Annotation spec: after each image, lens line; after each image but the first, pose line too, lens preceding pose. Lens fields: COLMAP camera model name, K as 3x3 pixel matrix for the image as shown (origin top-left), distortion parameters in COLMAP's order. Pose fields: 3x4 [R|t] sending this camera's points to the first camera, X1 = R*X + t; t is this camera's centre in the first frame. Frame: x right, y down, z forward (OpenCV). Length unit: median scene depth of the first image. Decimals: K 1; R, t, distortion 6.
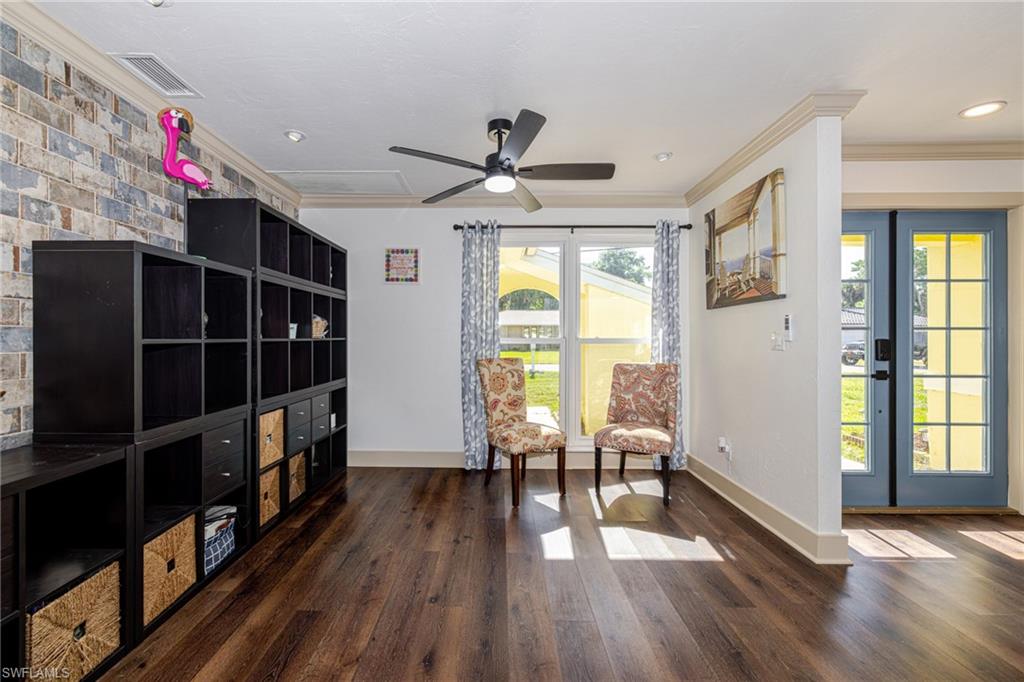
lens RADIAL K [[436.0, 0, 503.6], [0, 436.0, 336.1], [0, 0, 1]] dist [0.001279, -0.000540]
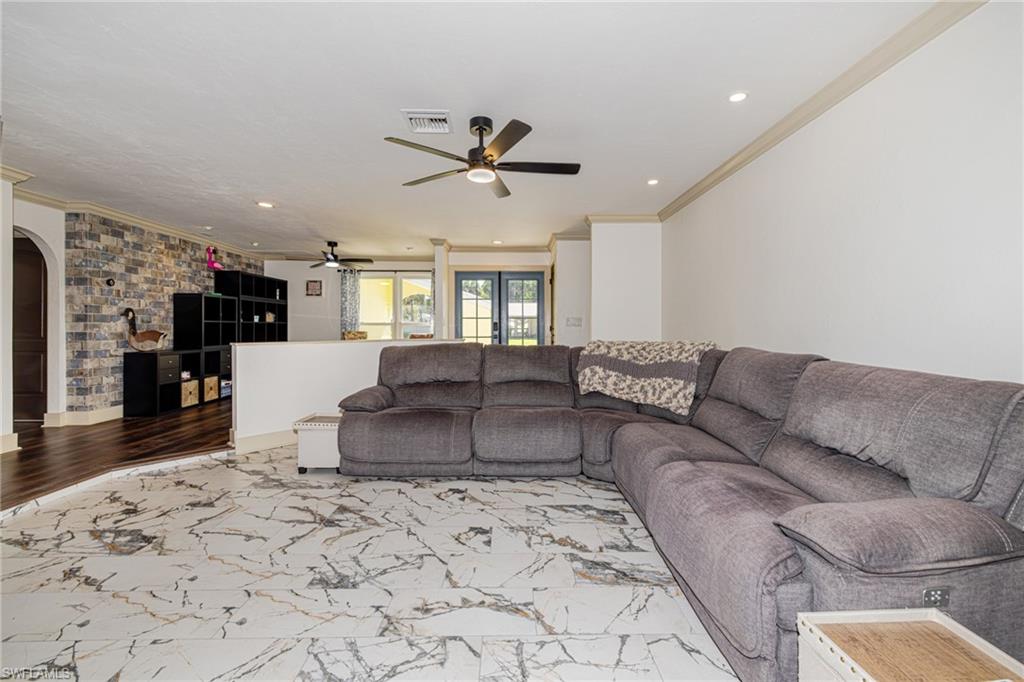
lens RADIAL K [[436.0, 0, 517.6], [0, 436.0, 339.3], [0, 0, 1]] dist [0.001279, -0.000540]
pose [[0.999192, -0.002019, 0.040133, 0.917113], [0.000827, 0.999559, 0.029686, 0.032570], [-0.040175, -0.029629, 0.998753, -1.560477]]
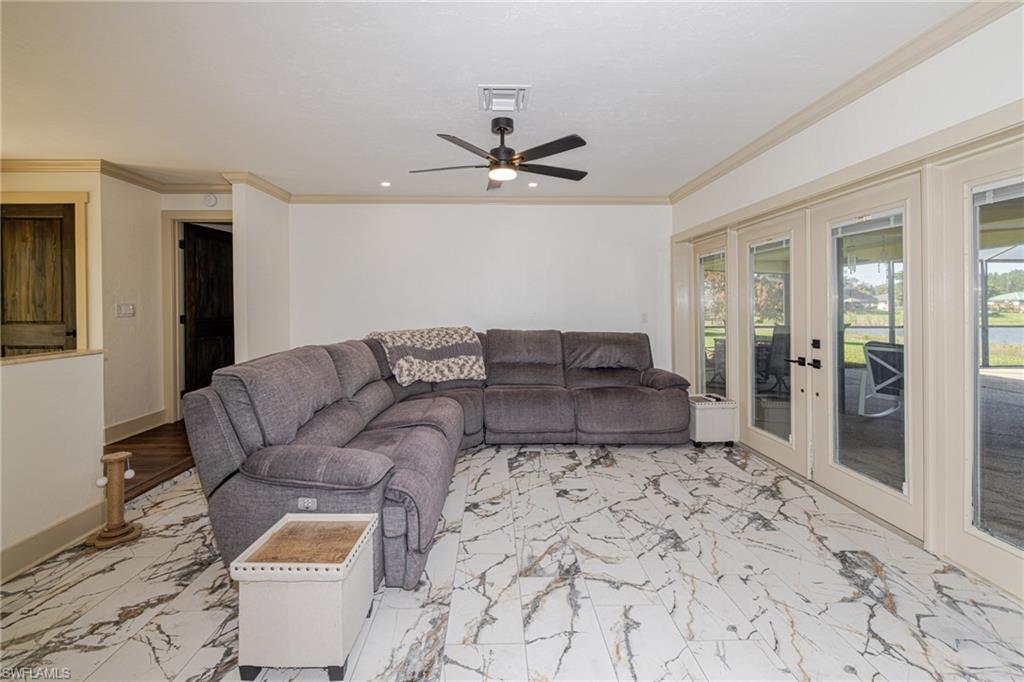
lens RADIAL K [[436.0, 0, 506.7], [0, 436.0, 311.4], [0, 0, 1]] dist [0.001279, -0.000540]
pose [[-0.039778, -0.011474, 0.999143, -0.165117], [-0.001444, 0.999934, 0.011425, -0.003607], [-0.999207, -0.000988, -0.039792, -0.509285]]
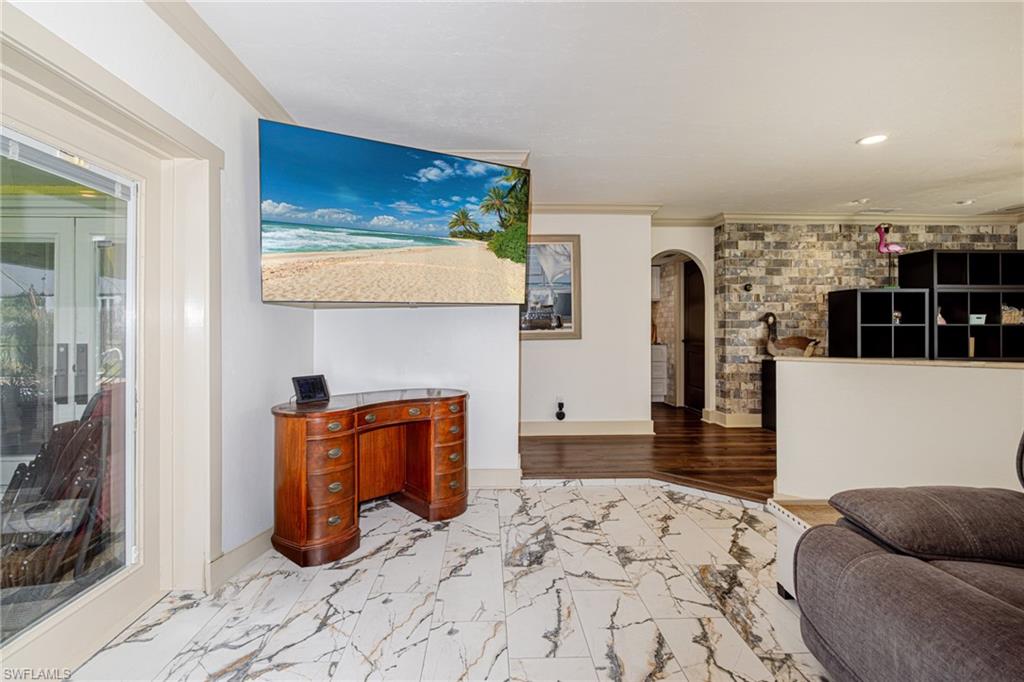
lens RADIAL K [[436.0, 0, 498.9], [0, 436.0, 323.6], [0, 0, 1]] dist [0.001279, -0.000540]
pose [[0.043846, -0.017626, -0.998883, 1.035142], [0.004367, 0.999838, -0.017451, 0.024032], [0.999029, -0.003597, 0.043916, -0.806097]]
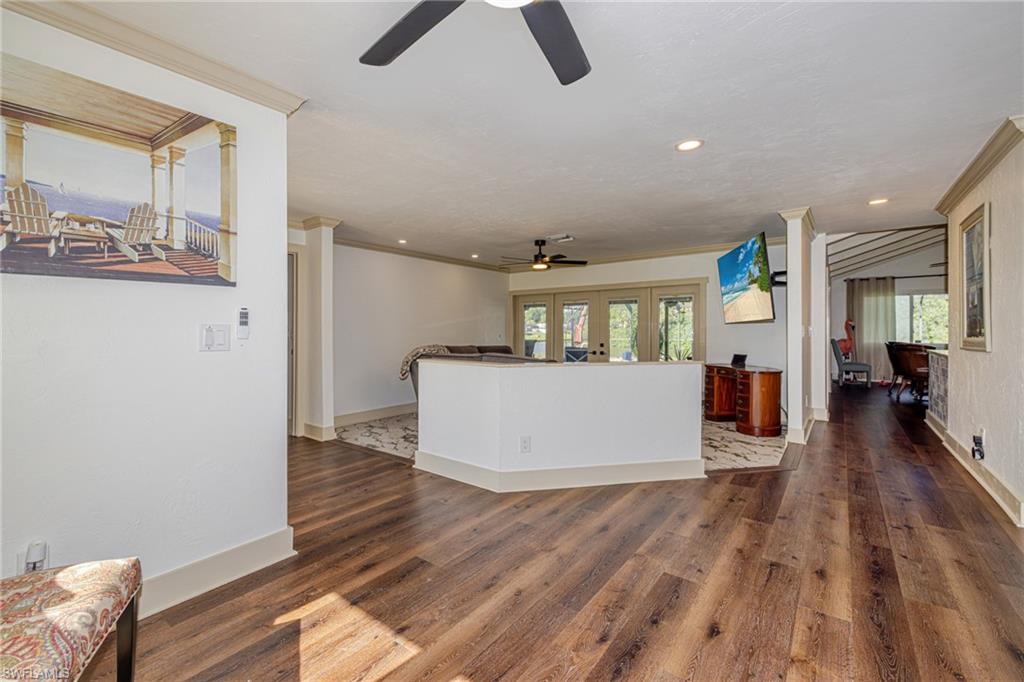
lens RADIAL K [[436.0, 0, 512.7], [0, 436.0, 331.4], [0, 0, 1]] dist [0.001279, -0.000540]
pose [[-0.812768, -0.001341, 0.582586, -0.235467], [0.001032, 0.999992, 0.003741, -0.004783], [-0.582586, 0.003641, -0.812761, 1.199688]]
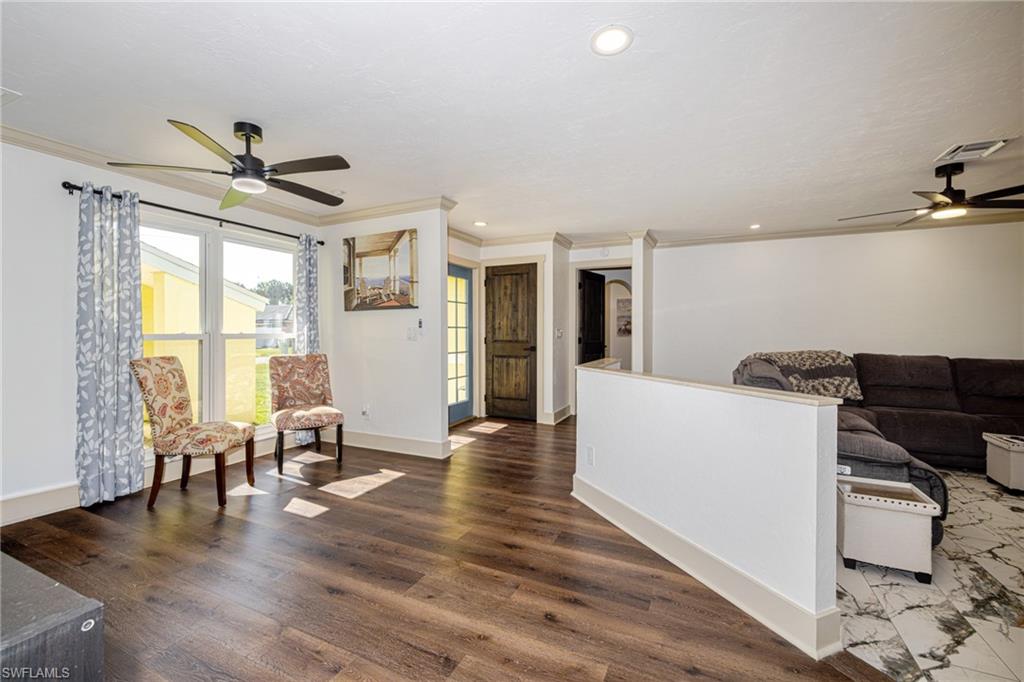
lens RADIAL K [[436.0, 0, 505.3], [0, 436.0, 331.7], [0, 0, 1]] dist [0.001279, -0.000540]
pose [[0.415353, -0.002187, 0.909658, -0.628276], [-0.000878, 0.999996, 0.002805, -0.004015], [-0.909660, -0.001964, 0.415349, 0.015467]]
